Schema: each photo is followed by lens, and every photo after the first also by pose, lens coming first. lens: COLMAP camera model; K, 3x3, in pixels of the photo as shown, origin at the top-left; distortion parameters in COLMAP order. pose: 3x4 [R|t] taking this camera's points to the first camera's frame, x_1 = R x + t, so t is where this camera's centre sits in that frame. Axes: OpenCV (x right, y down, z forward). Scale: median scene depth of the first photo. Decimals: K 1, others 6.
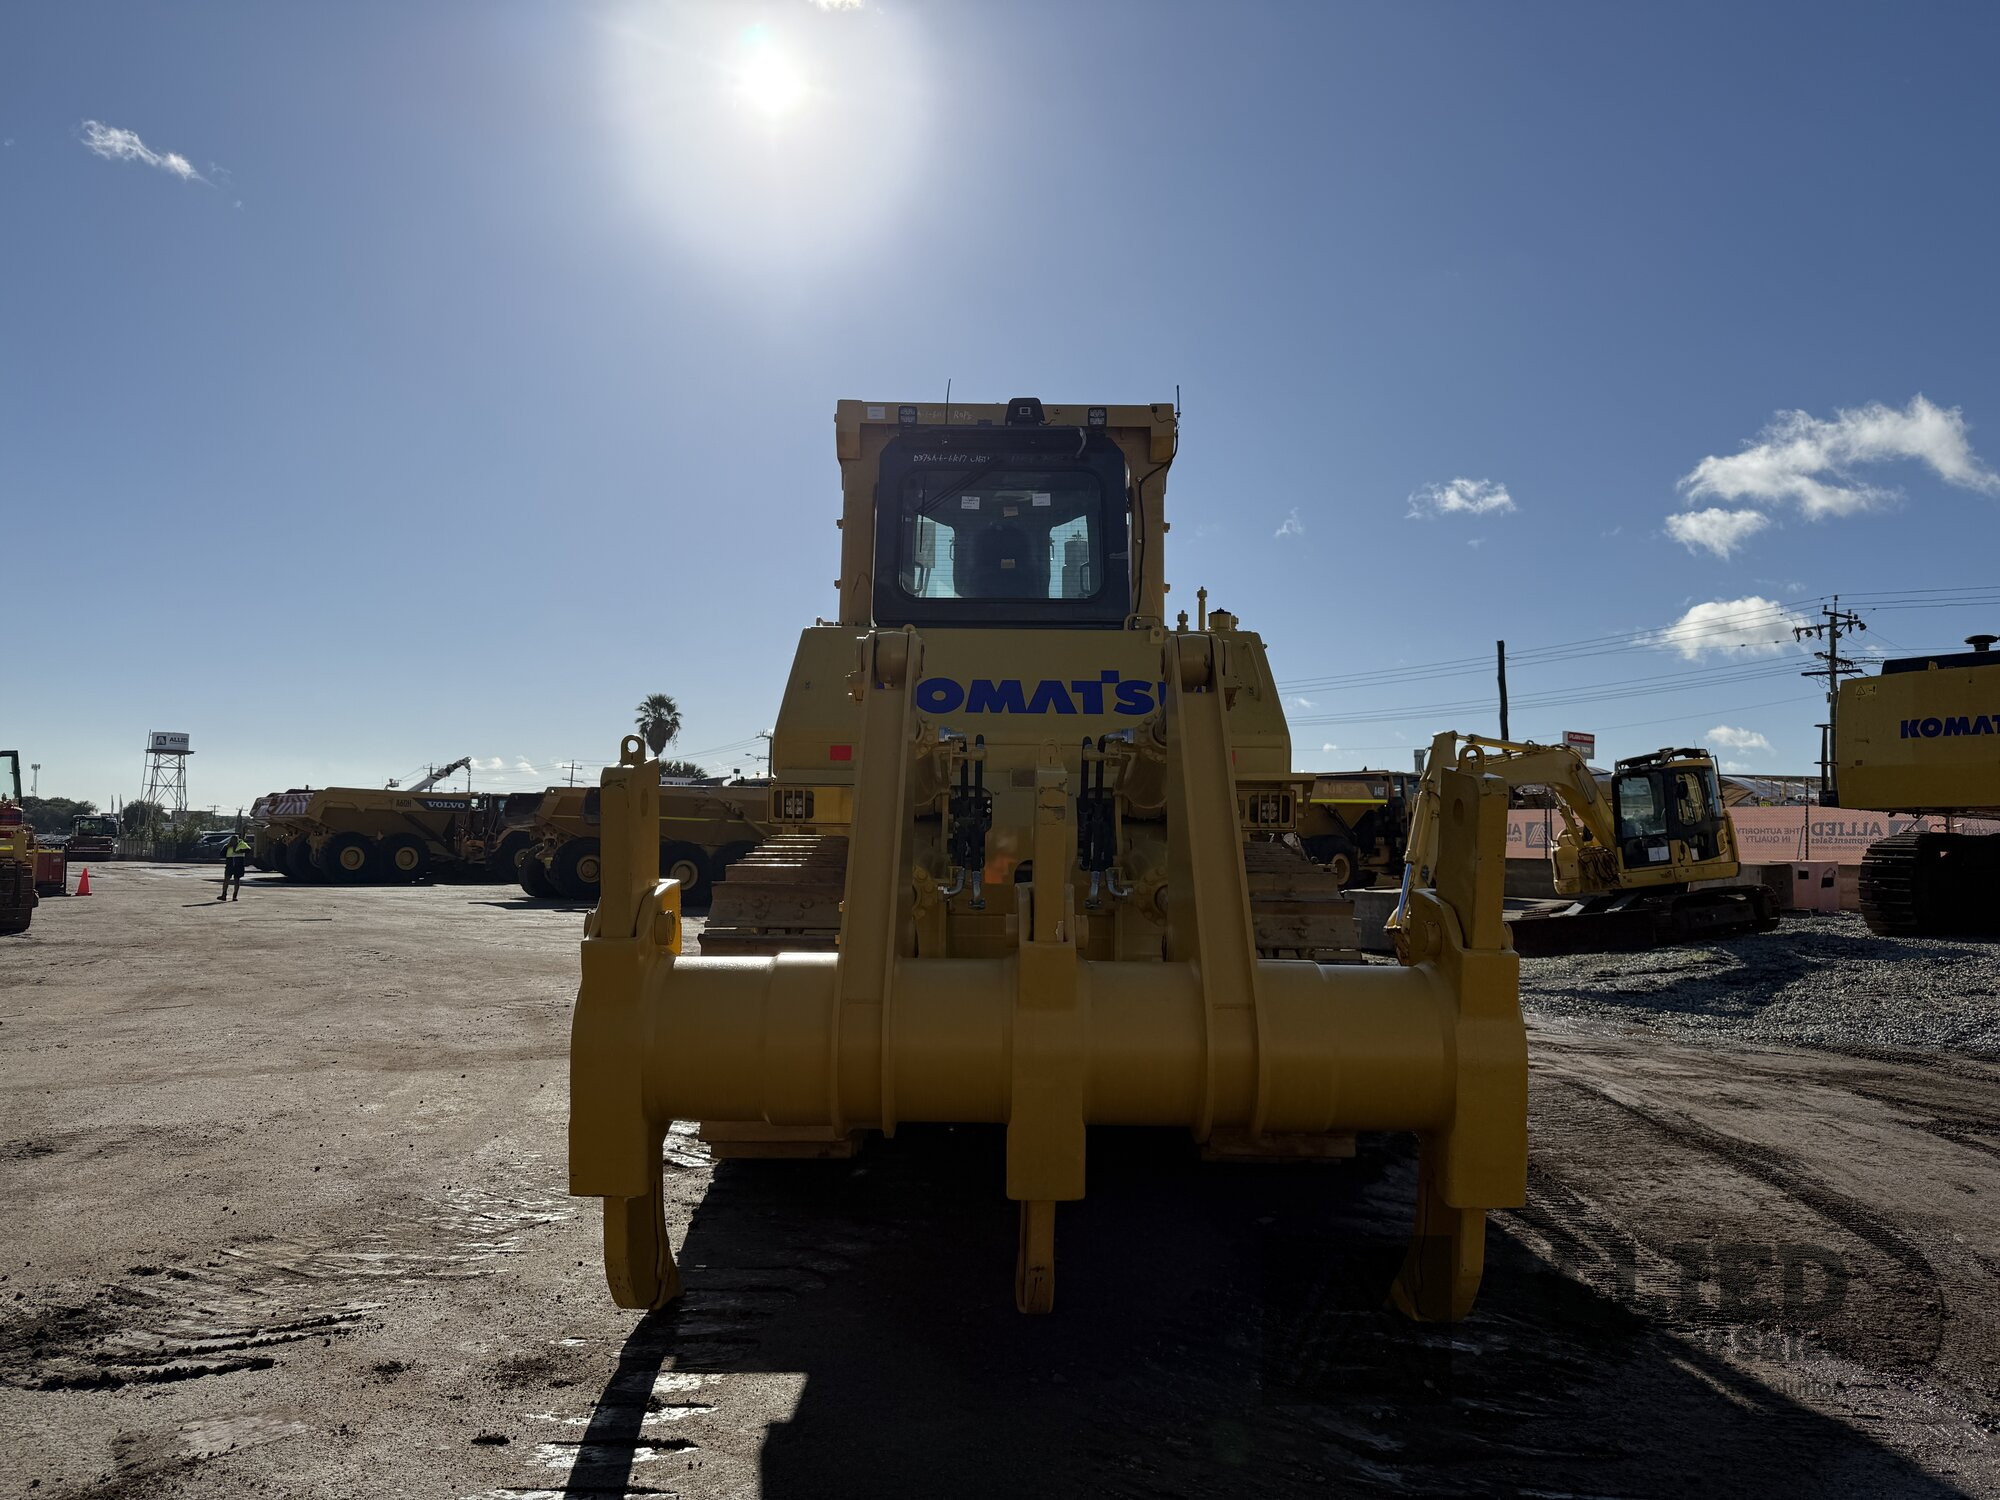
lens RADIAL K [[1402.5, 0, 1005.9], [0, 1402.5, 744.0], [0, 0, 1]] dist [0.109280, -0.138553]
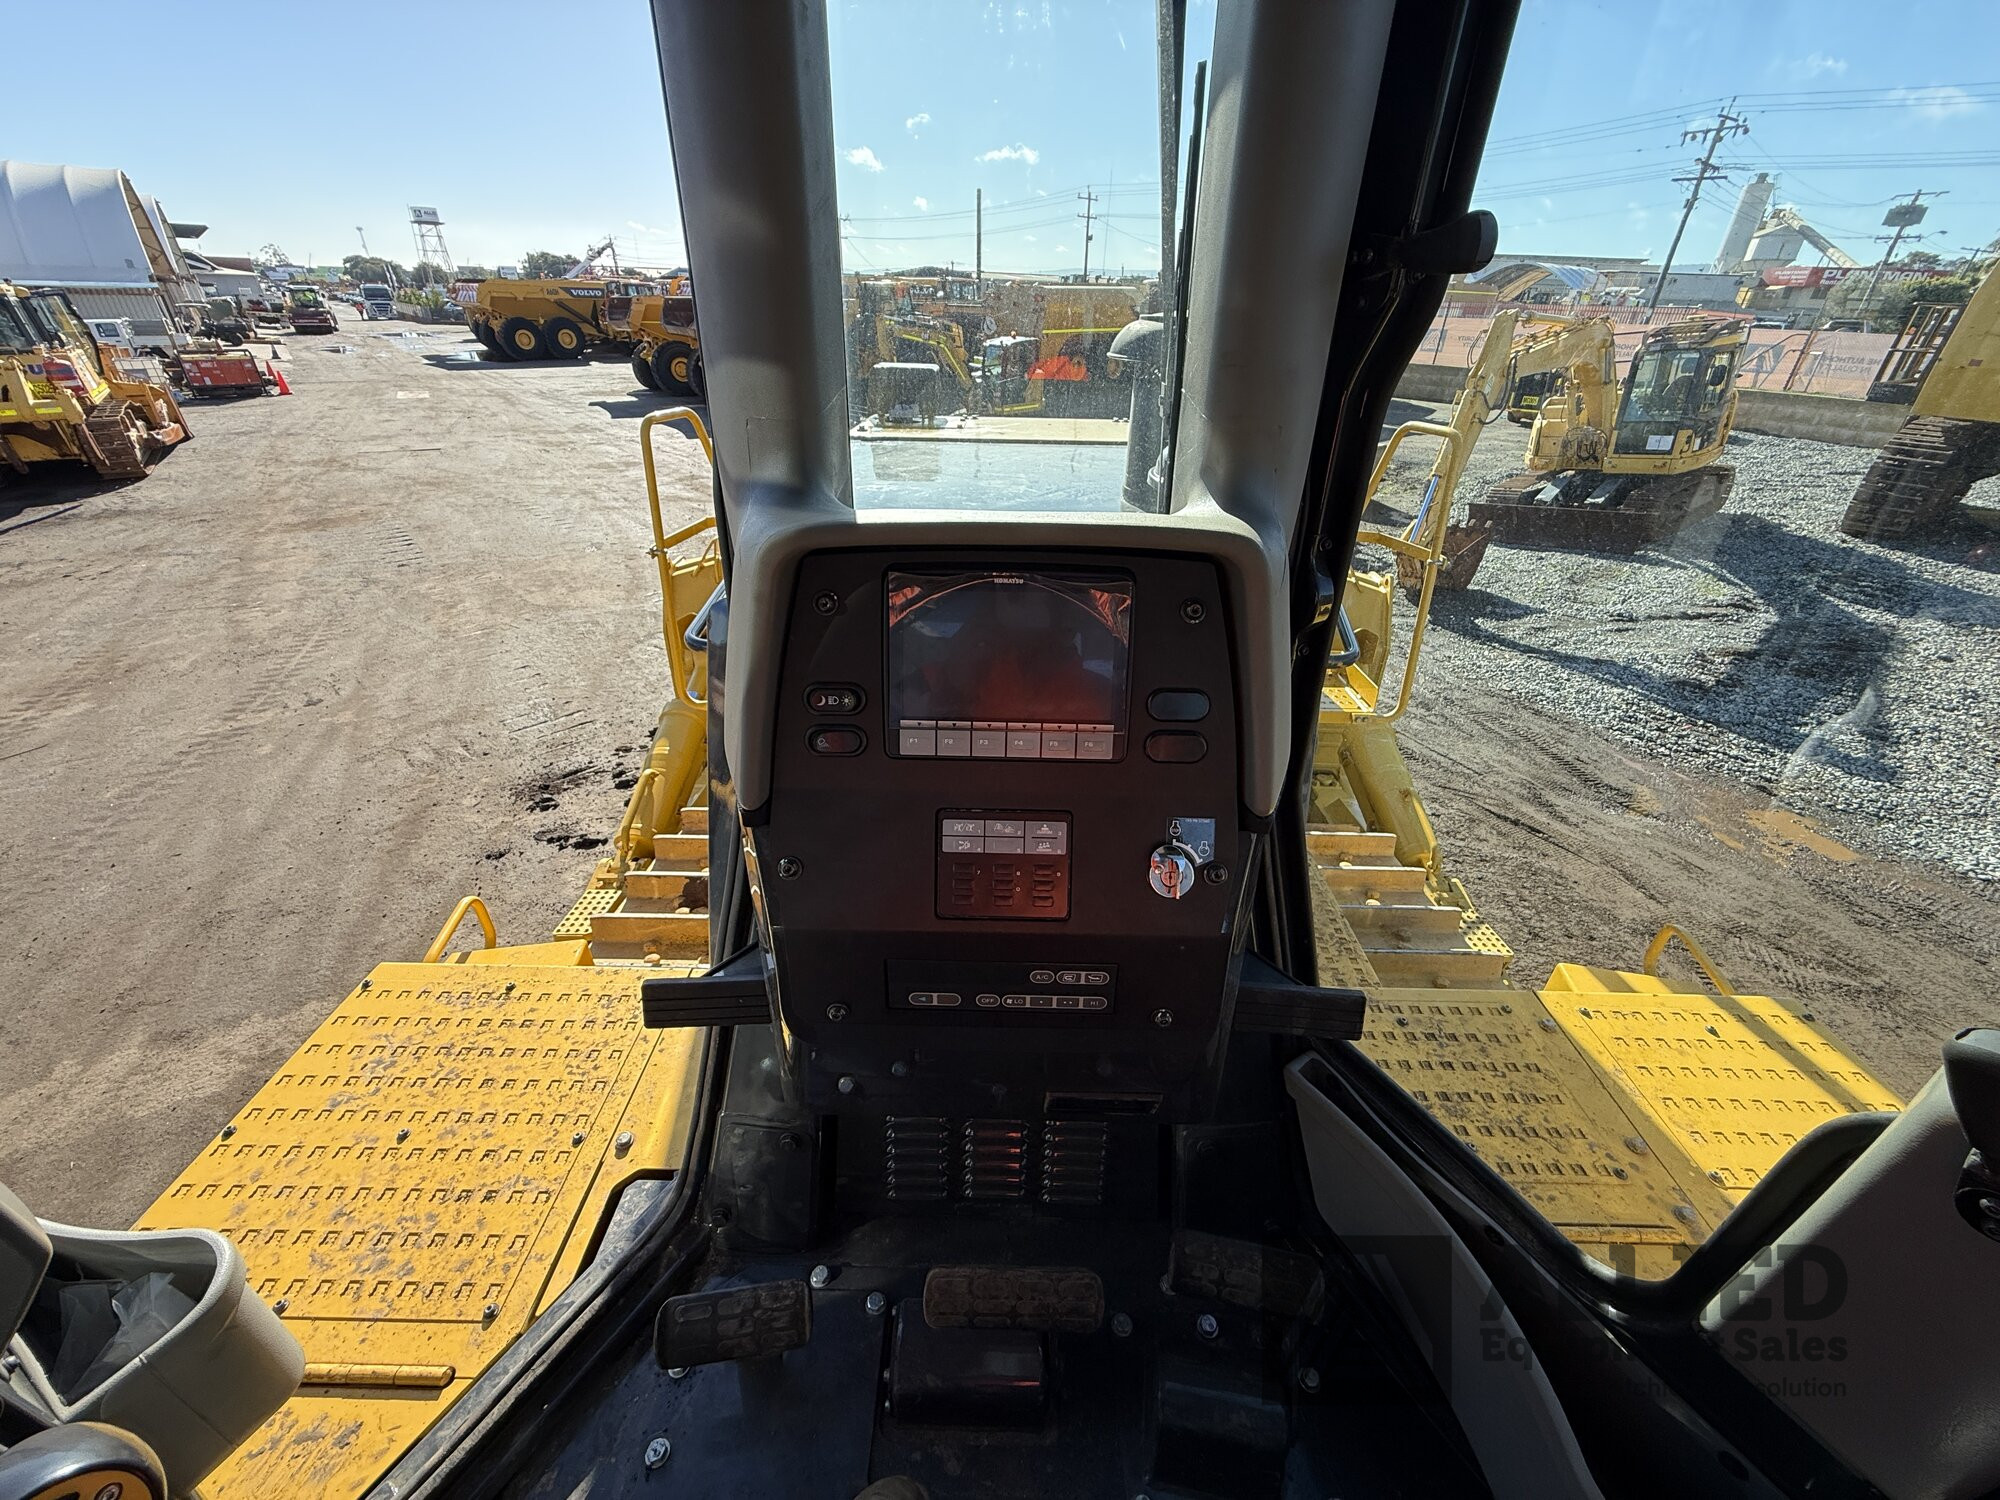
lens RADIAL K [[819.2, 0, 1000.0], [0, 819.2, 750.0], [0, 0, 1]] dist [0.000534, 0.000206]
pose [[0.999870, 0.013374, -0.008979, -0.000156], [-0.006280, 0.836944, 0.547252, -0.021066], [0.014834, -0.547125, 0.836919, 0.148936]]
